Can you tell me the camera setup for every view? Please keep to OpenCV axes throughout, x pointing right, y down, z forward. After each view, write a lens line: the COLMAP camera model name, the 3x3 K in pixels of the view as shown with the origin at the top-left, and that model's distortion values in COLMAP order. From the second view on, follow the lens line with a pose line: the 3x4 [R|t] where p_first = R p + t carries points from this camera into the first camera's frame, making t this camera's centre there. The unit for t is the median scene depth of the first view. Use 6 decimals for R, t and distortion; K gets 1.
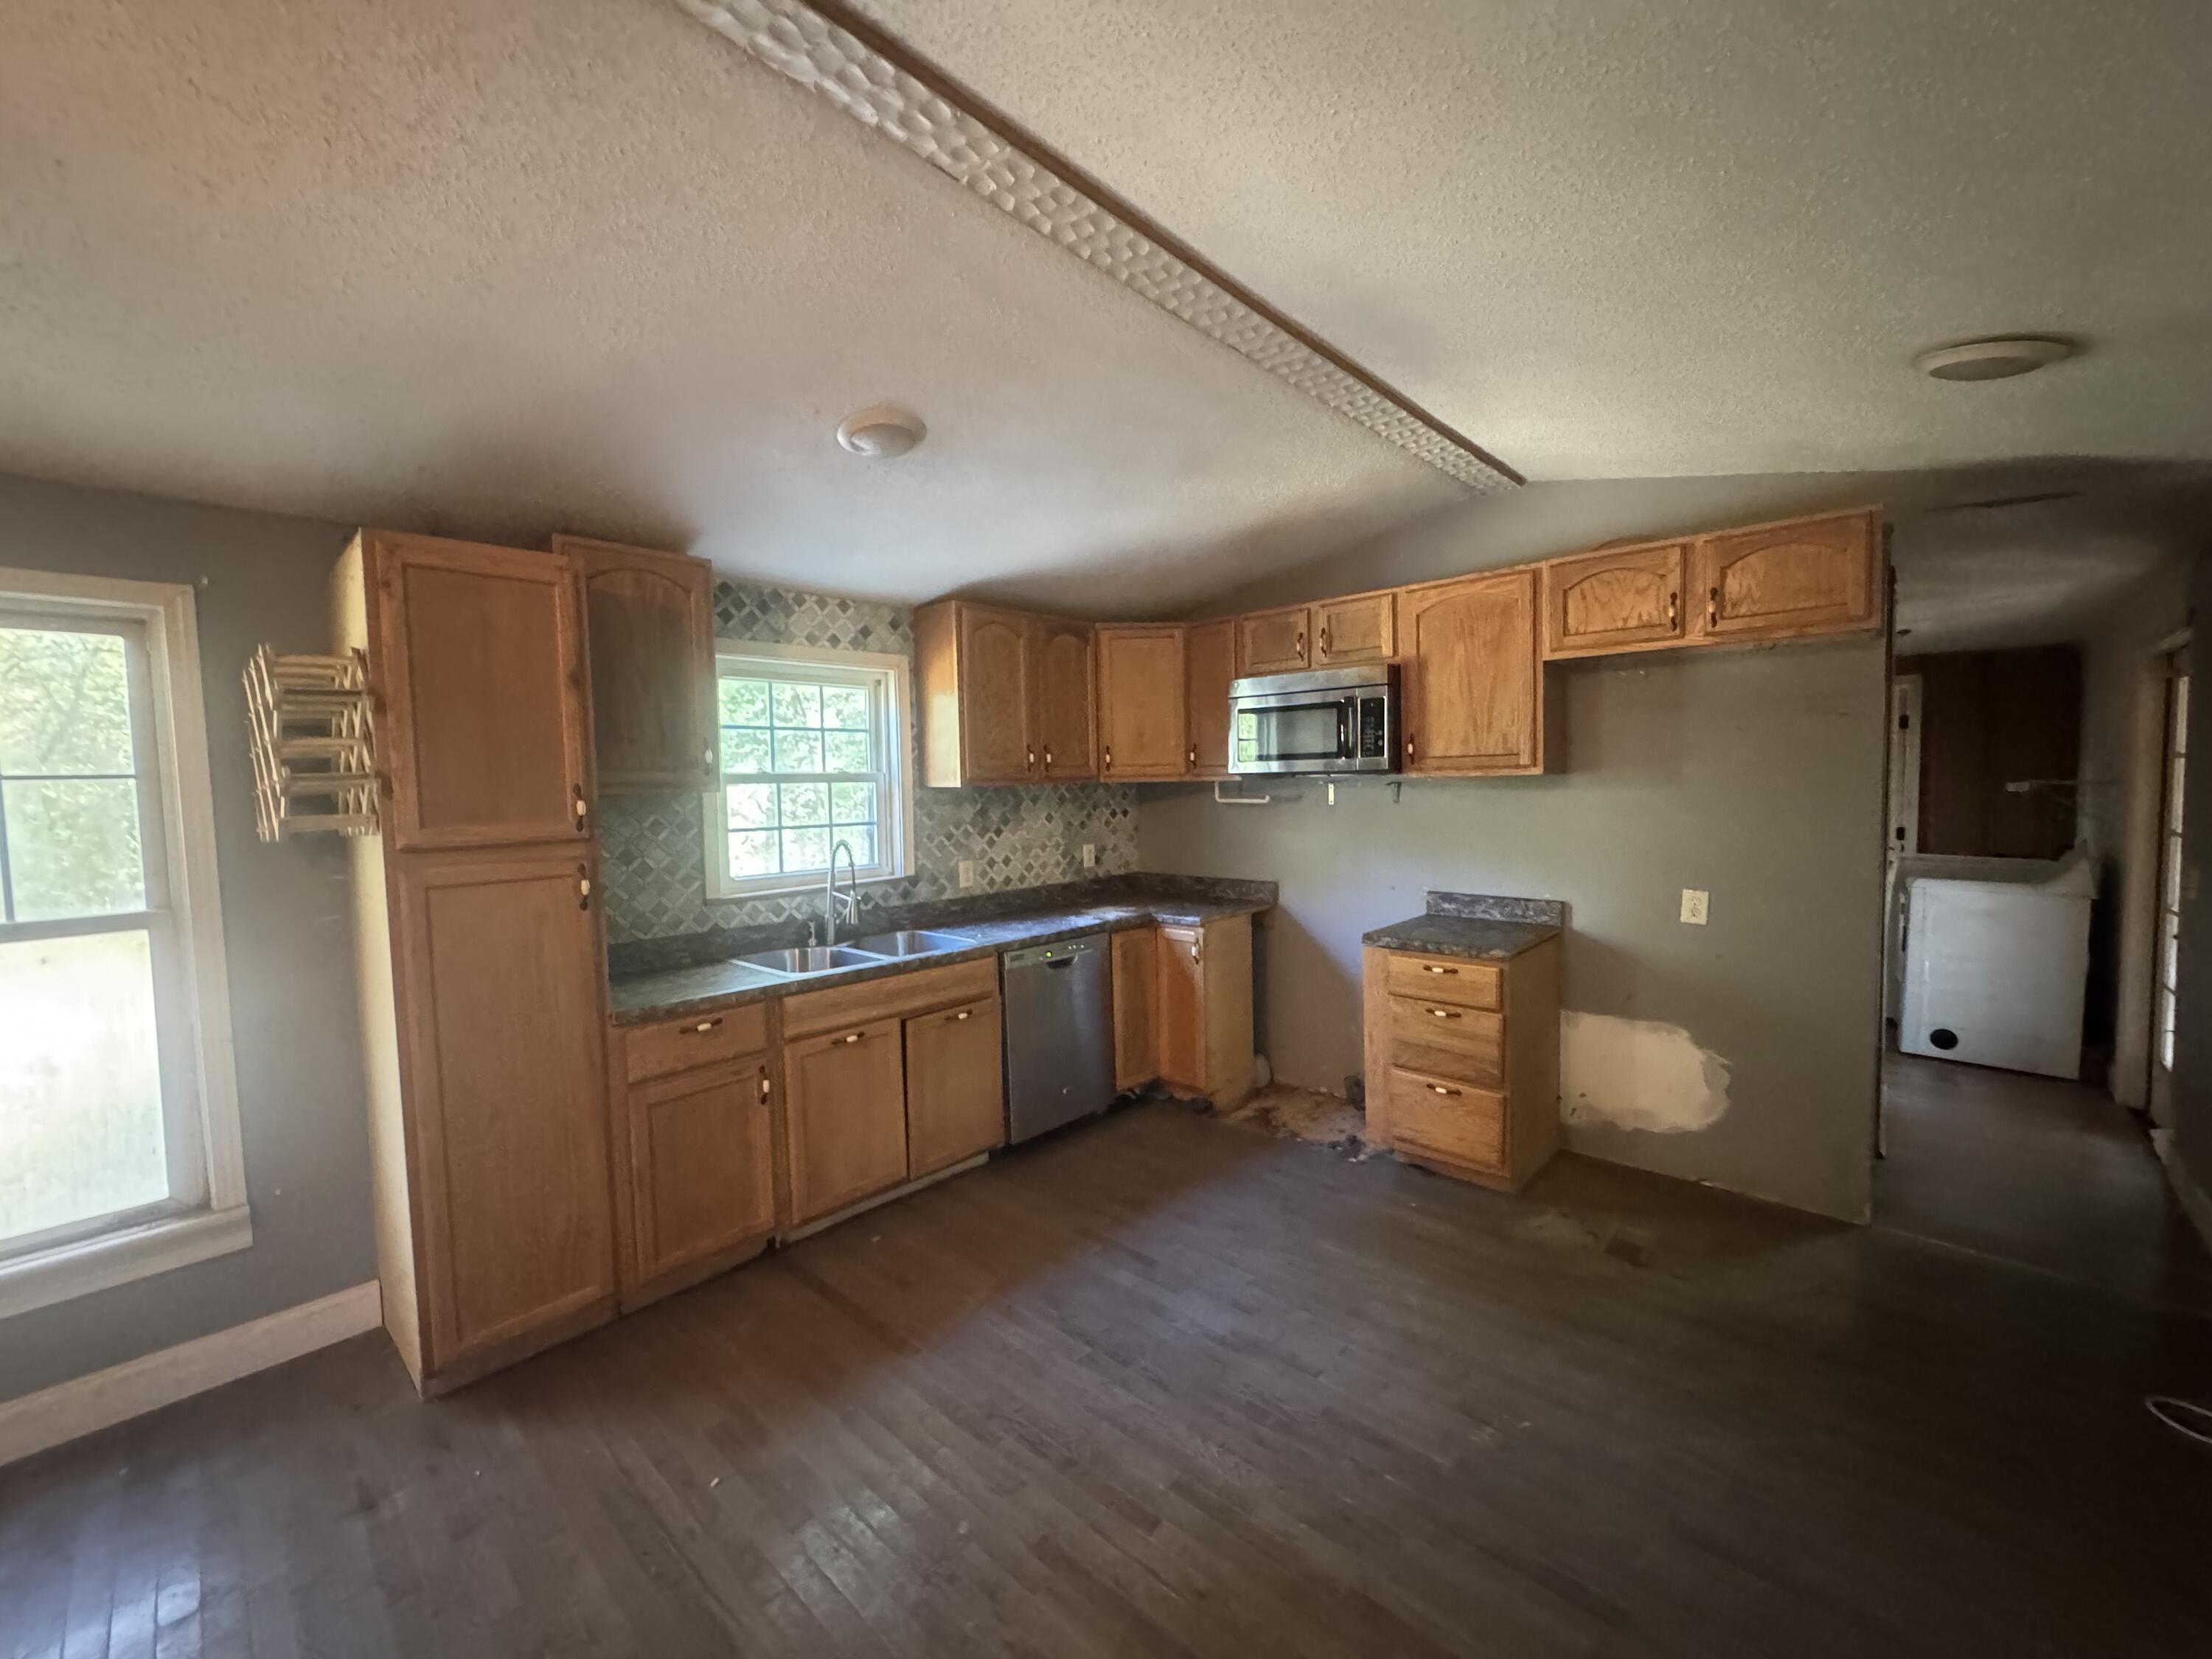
lens RADIAL K [[879.9, 0, 1106.8], [0, 879.9, 829.2], [0, 0, 1]] dist [-0.001206, 0.000239]
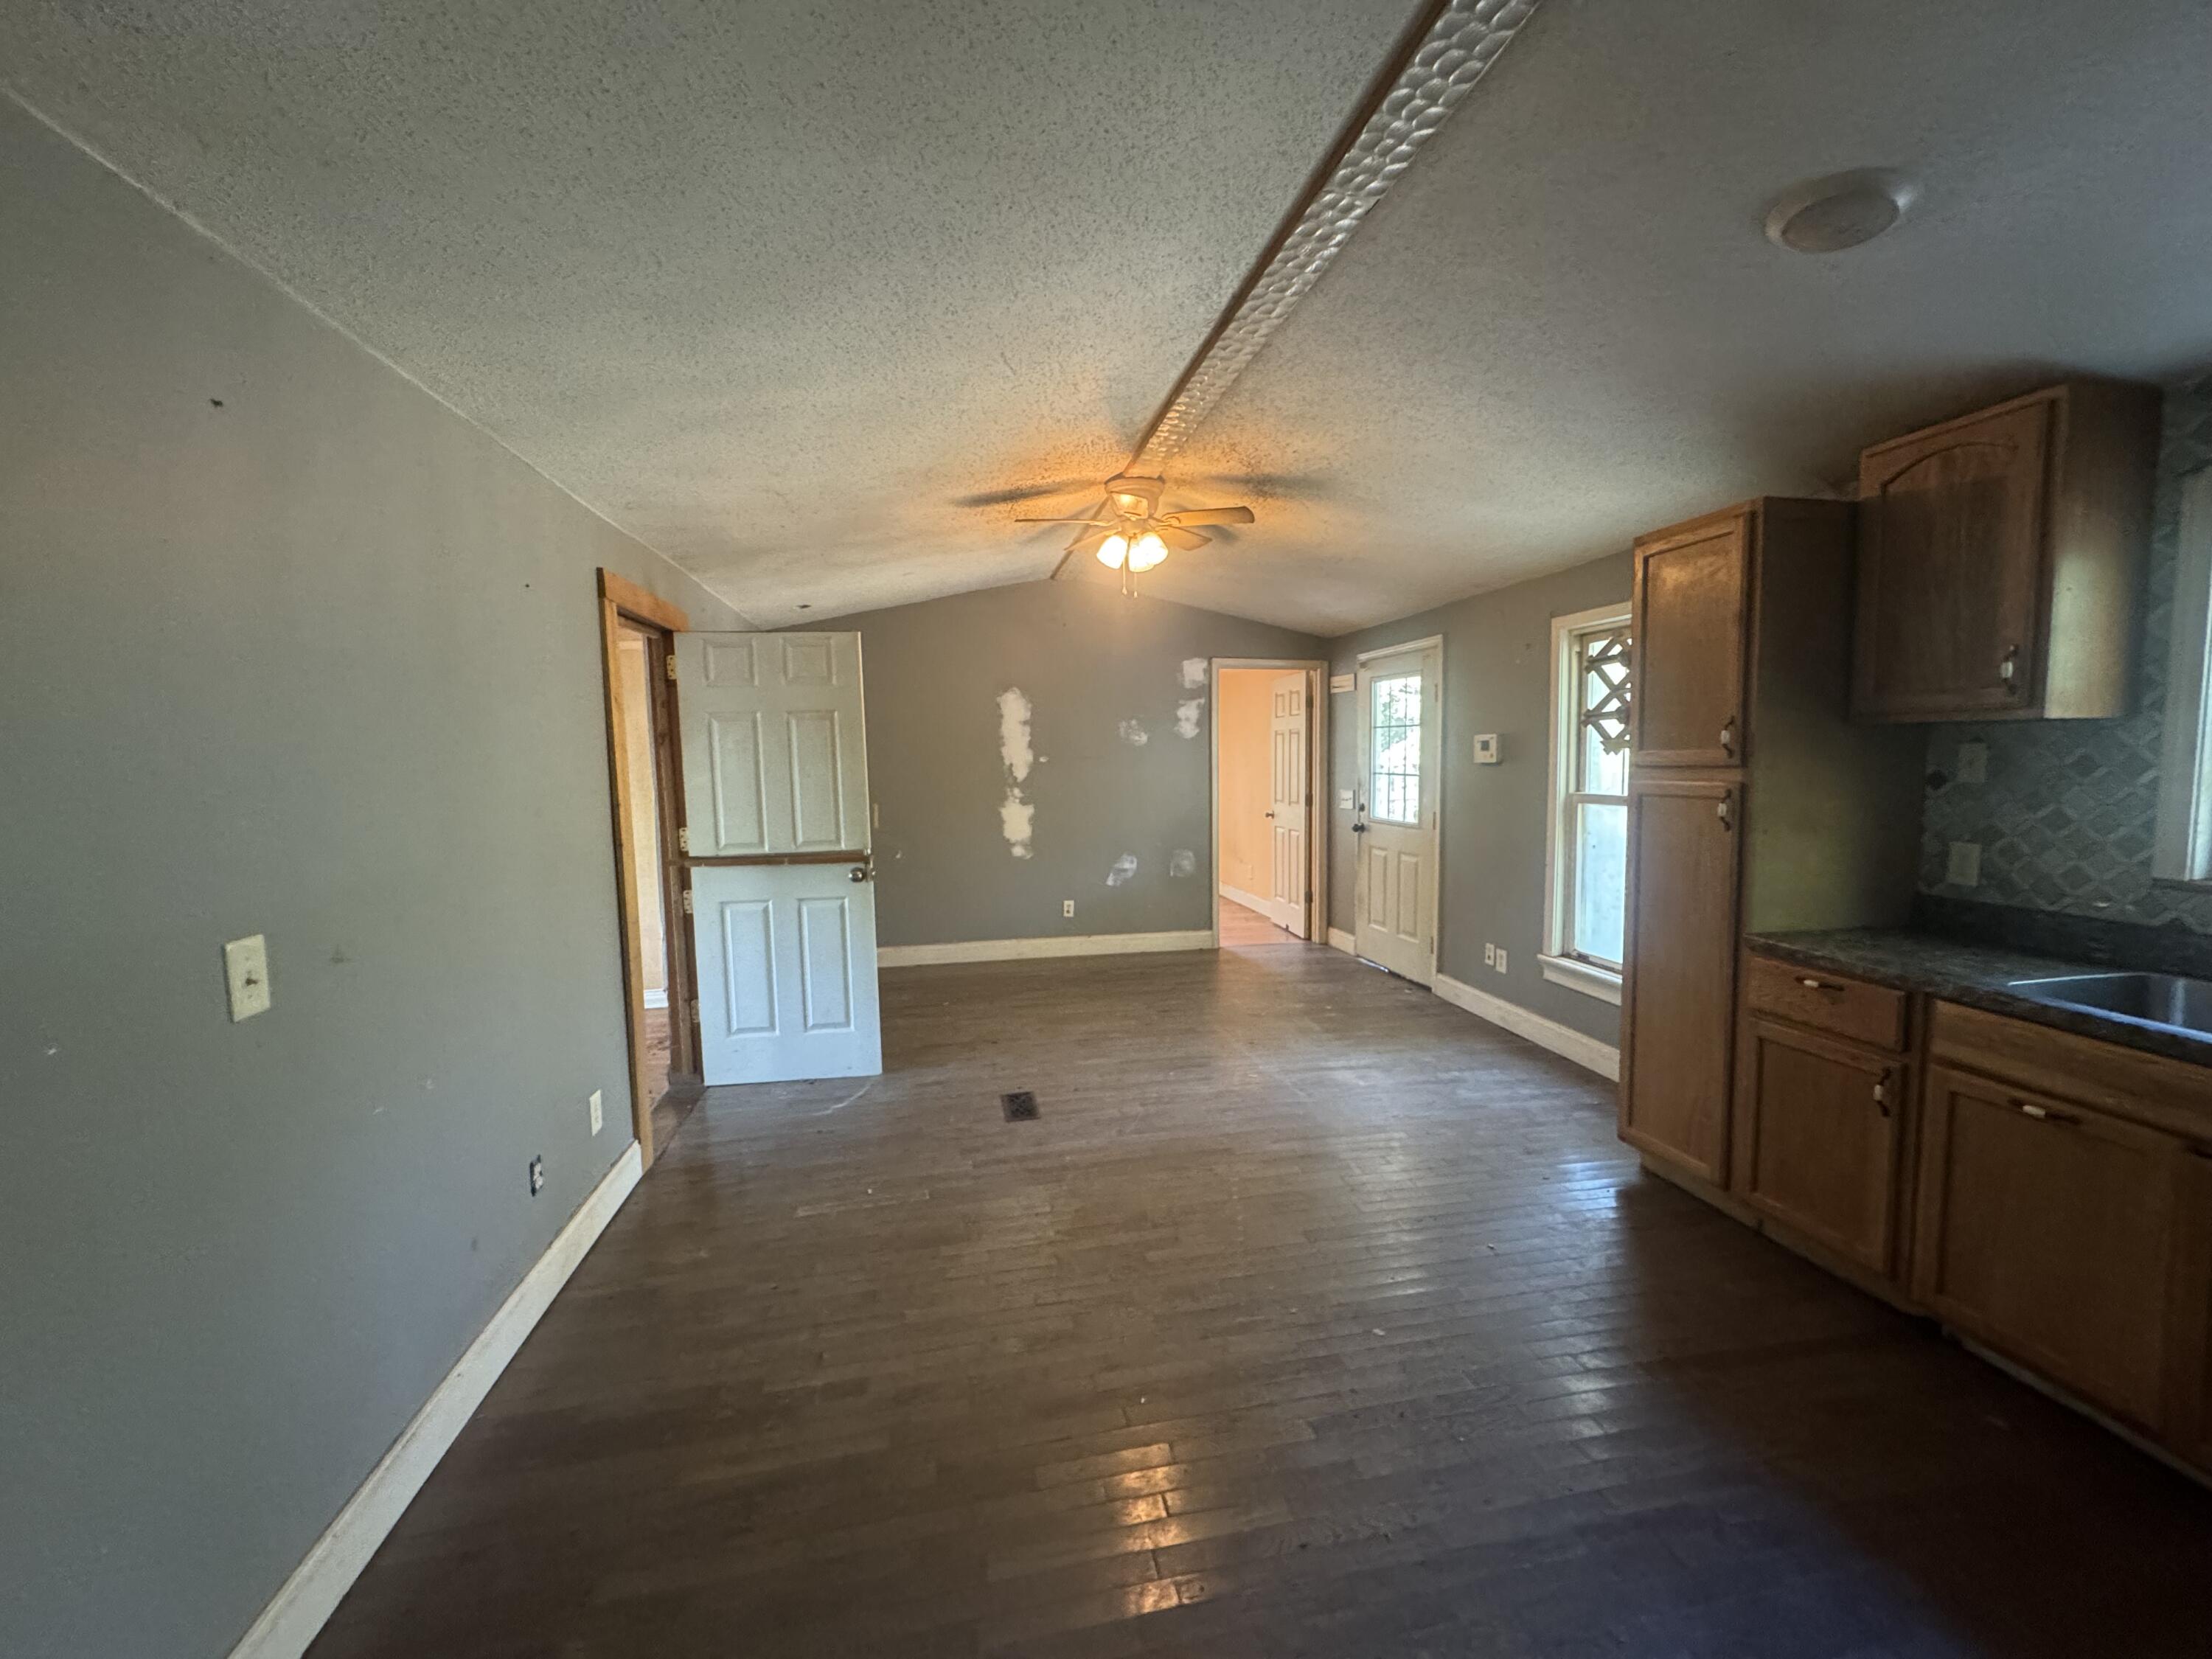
lens RADIAL K [[879.9, 0, 1104.7], [0, 879.9, 825.2], [0, 0, 1]] dist [-0.001206, 0.000239]
pose [[-0.595336, 0.096574, -0.797652, 0.559731], [-0.015226, 0.991216, 0.131374, -0.035815], [0.803333, 0.090357, -0.588636, 0.775296]]
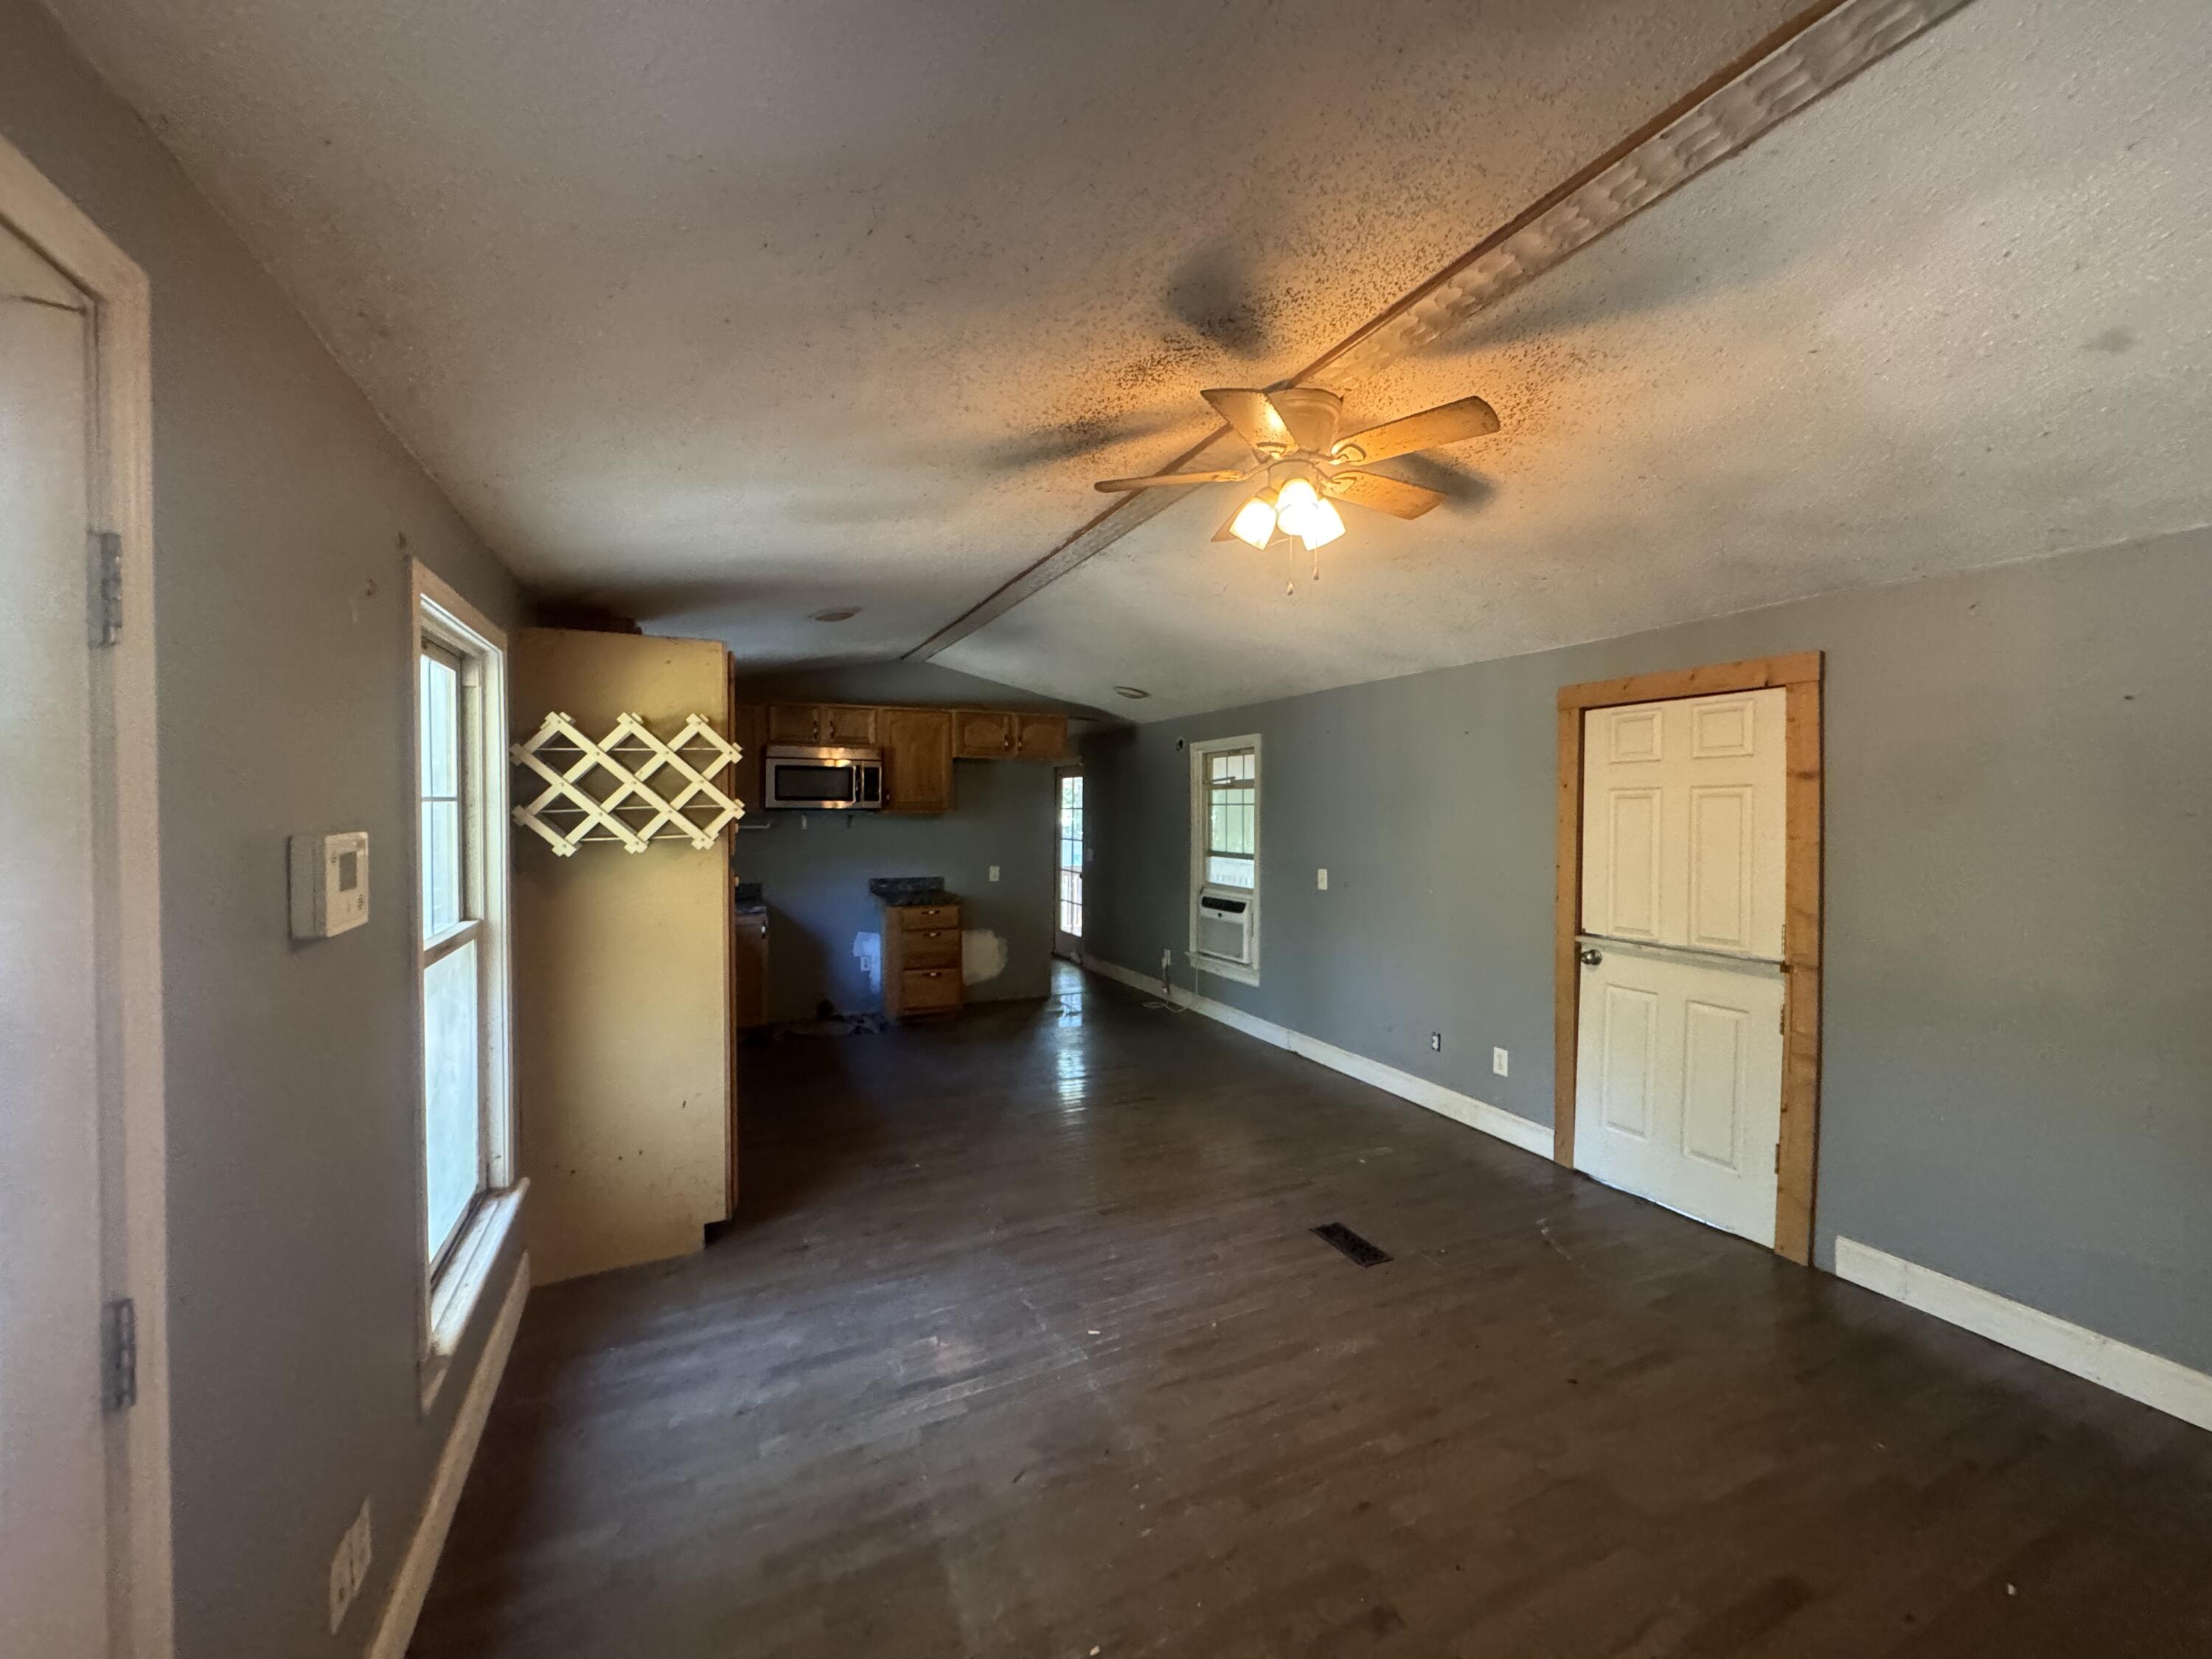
lens RADIAL K [[879.9, 0, 1106.8], [0, 879.9, 830.8], [0, 0, 1]] dist [-0.001206, 0.000239]
pose [[0.380546, -0.004045, 0.924753, -1.292146], [0.037815, 0.999222, -0.011190, 0.016421], [-0.923989, 0.039228, 0.380402, -0.106686]]
